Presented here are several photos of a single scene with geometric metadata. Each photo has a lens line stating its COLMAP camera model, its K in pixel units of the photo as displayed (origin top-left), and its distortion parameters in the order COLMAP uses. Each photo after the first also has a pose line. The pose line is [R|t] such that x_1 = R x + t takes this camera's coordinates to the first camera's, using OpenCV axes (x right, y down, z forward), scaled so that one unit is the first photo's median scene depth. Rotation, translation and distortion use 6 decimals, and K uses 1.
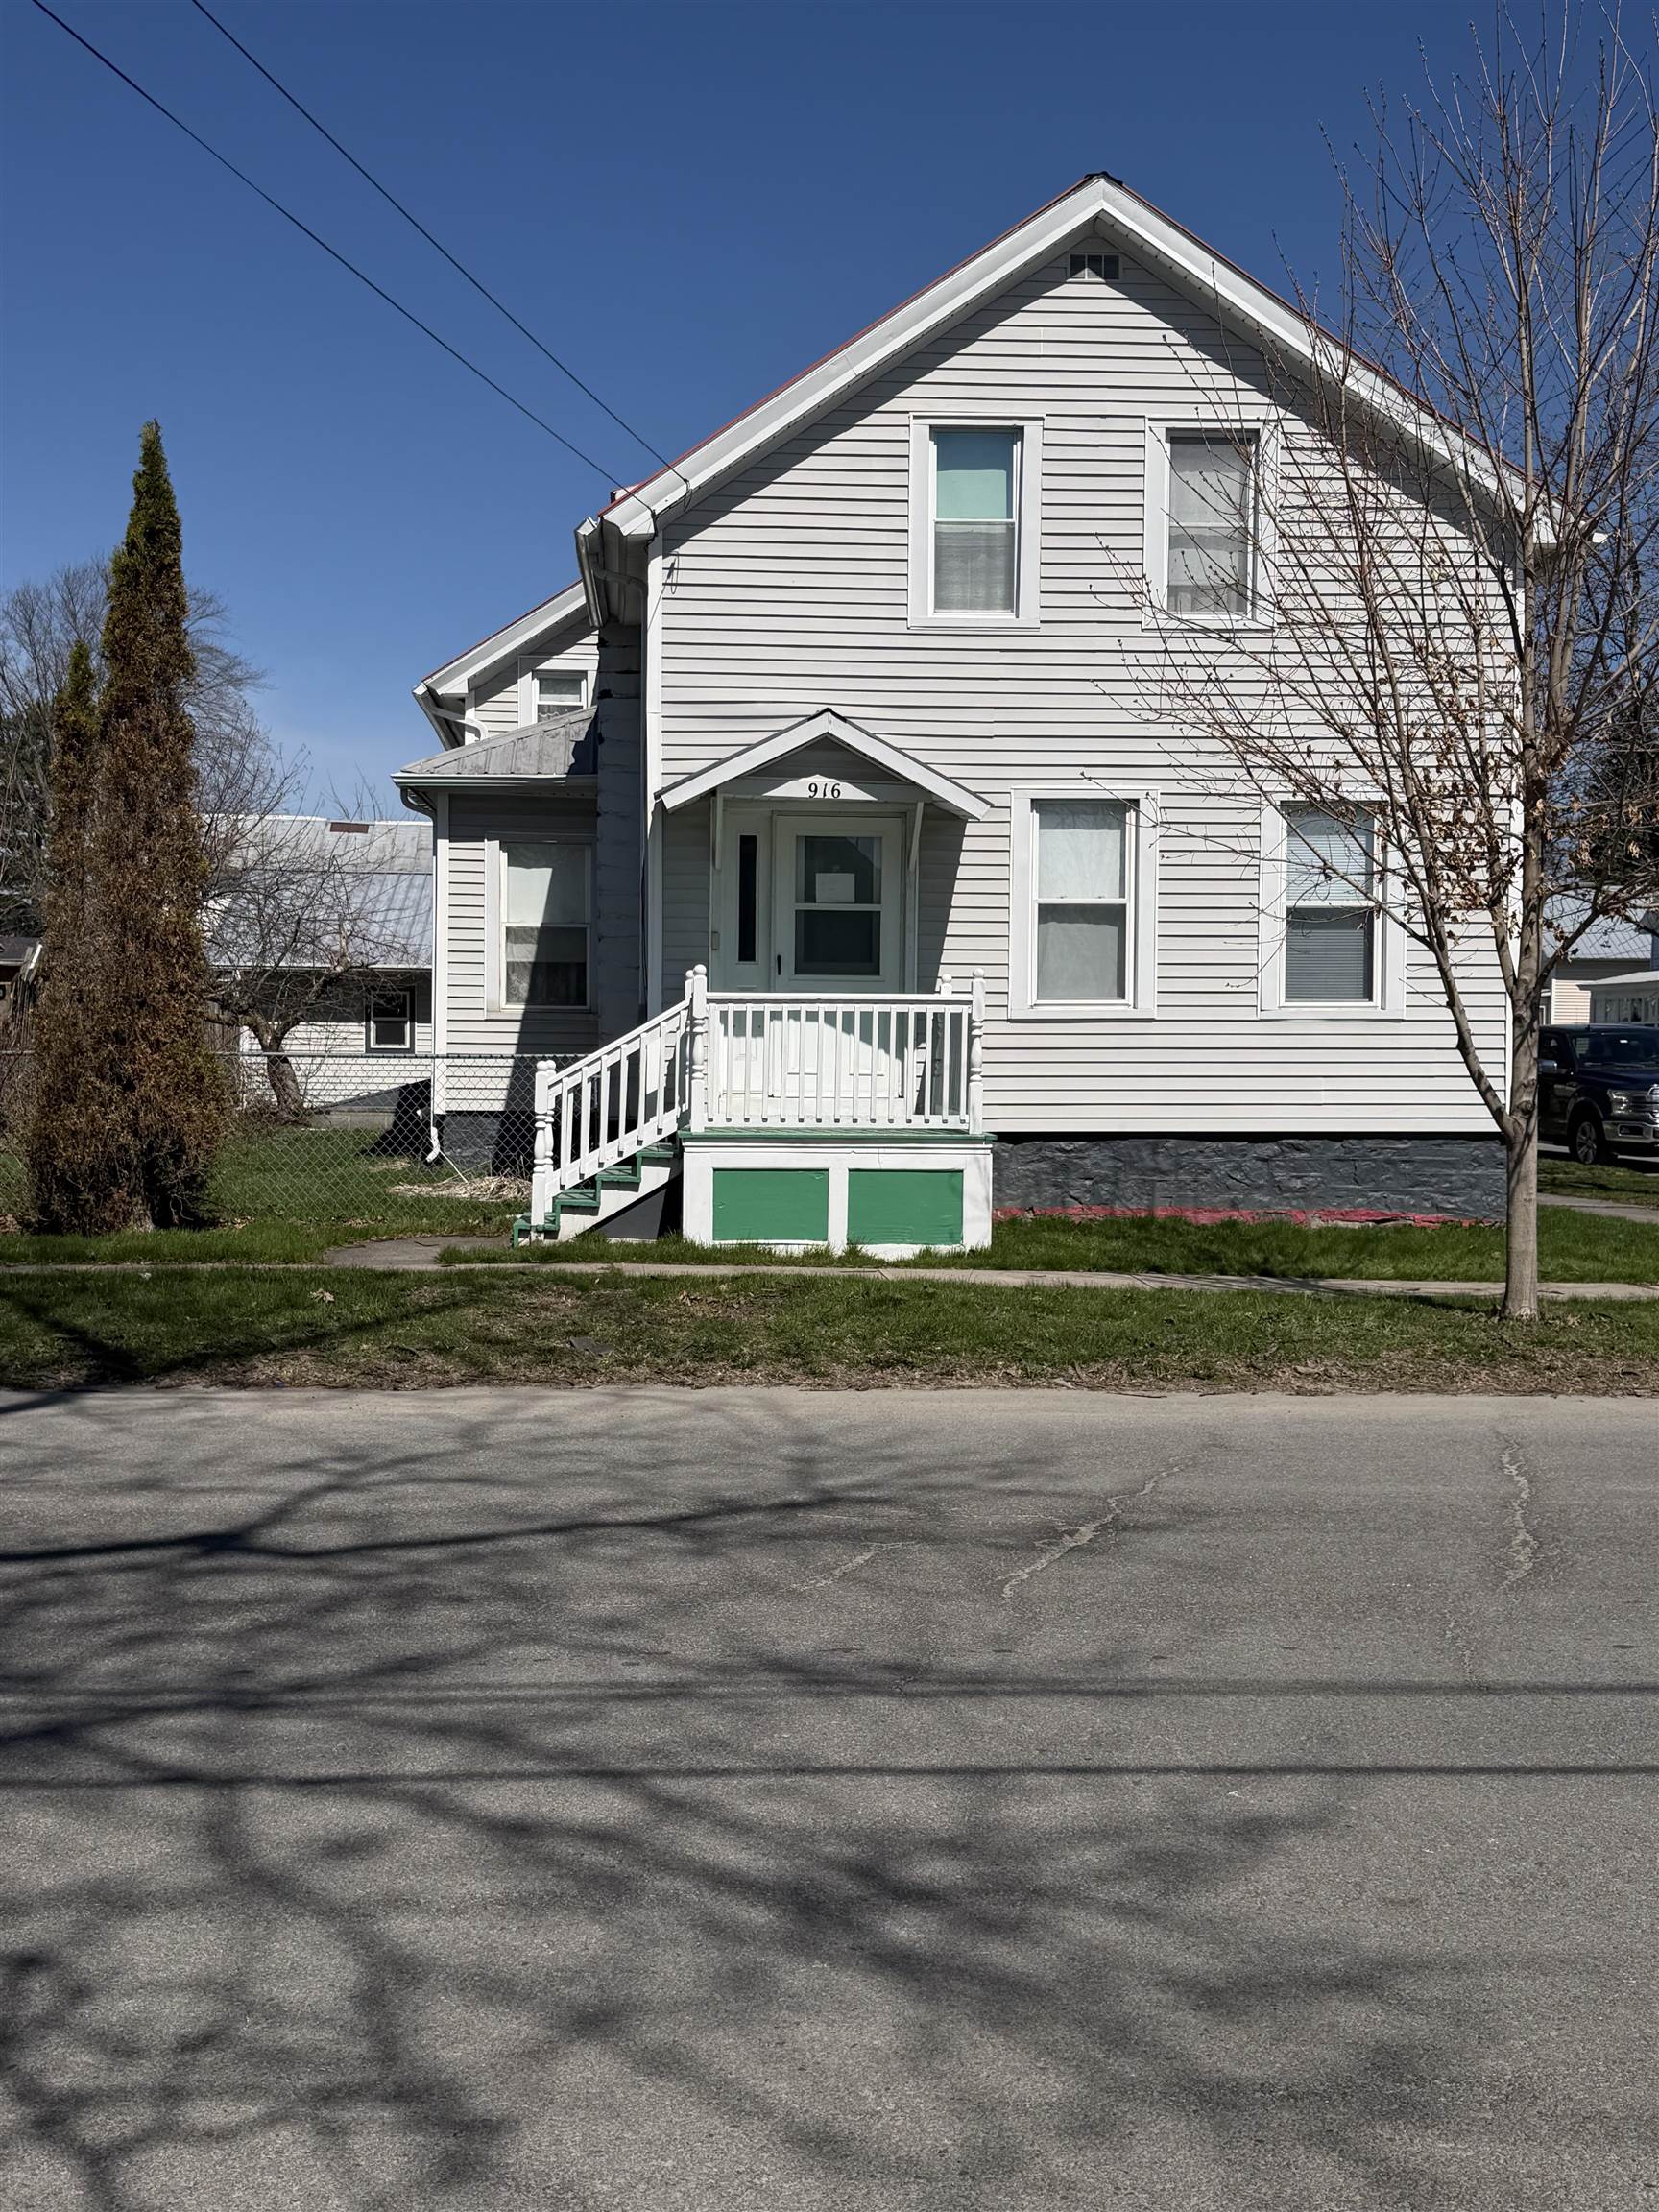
lens RADIAL K [[2450.7, 0, 829.9], [0, 2450.7, 1107.3], [0, 0, 1]] dist [0.023575, 0.000000]
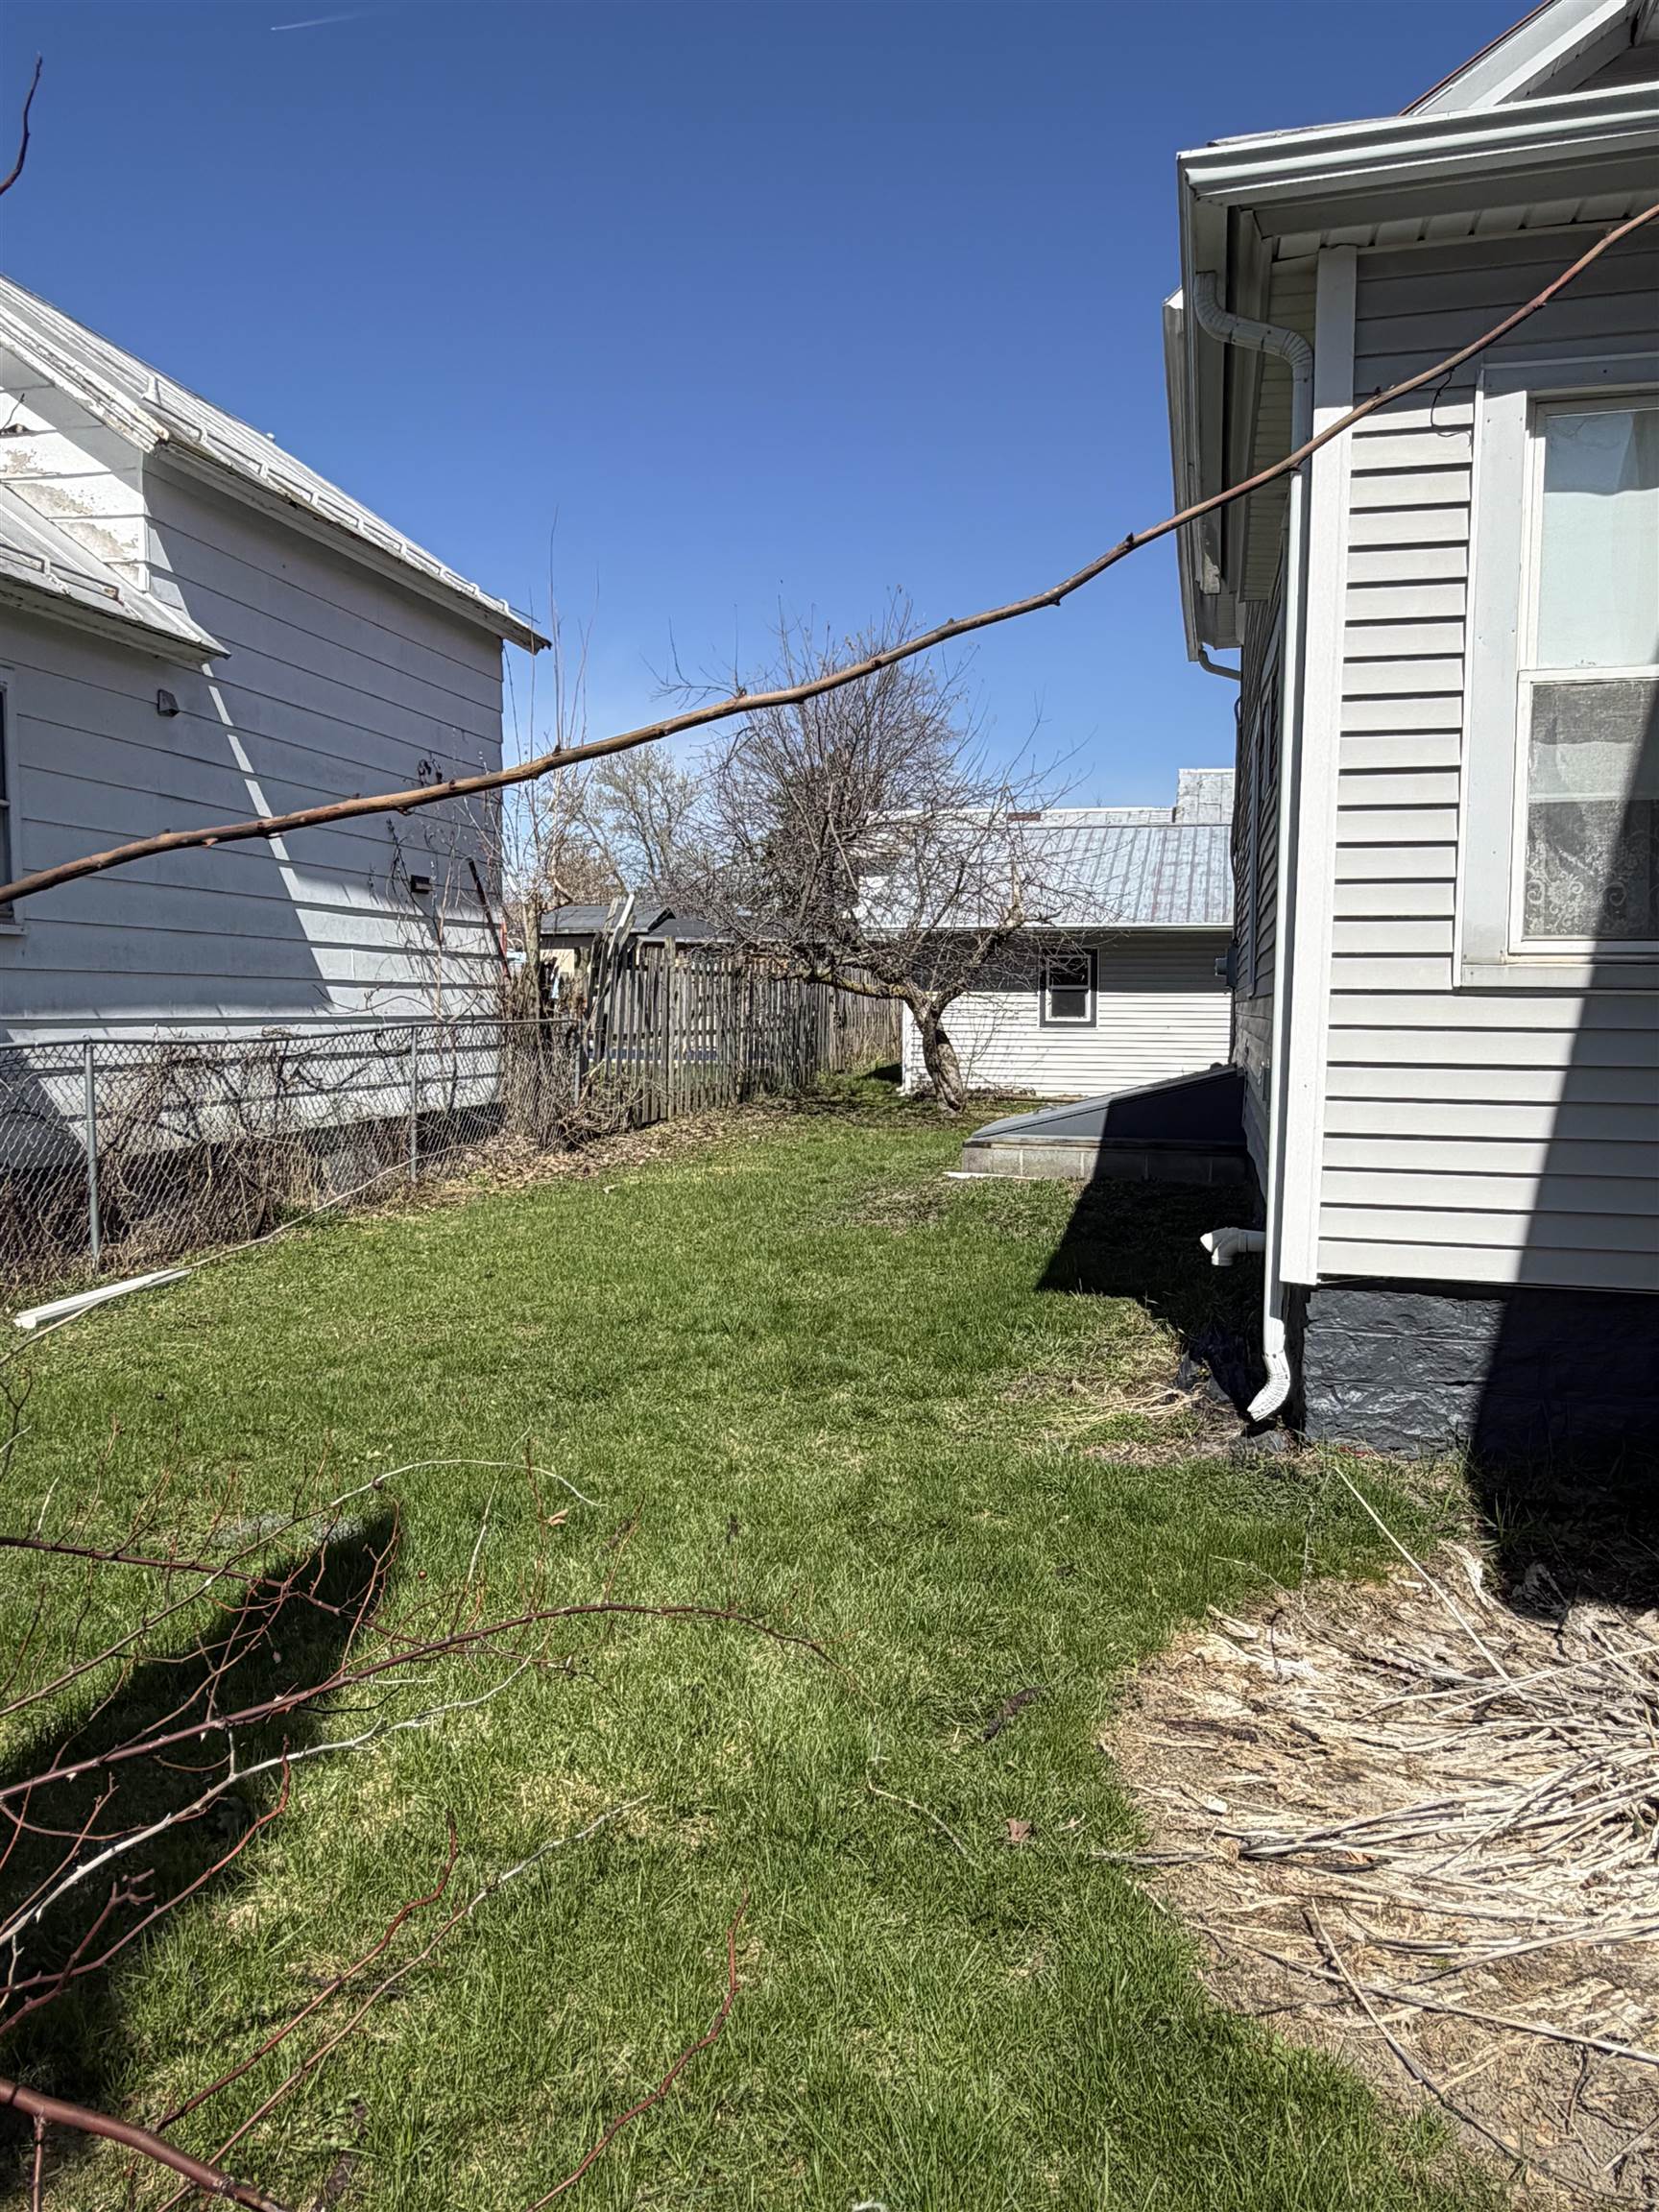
lens RADIAL K [[1569.1, 0, 827.4], [0, 1569.1, 1111.1], [0, 0, 1]] dist [0.050757, -0.061171]
pose [[0.950351, 0.017951, -0.310661, -0.092420], [-0.004253, 0.998991, 0.044715, -0.017754], [0.311150, -0.041174, 0.949469, 0.471439]]
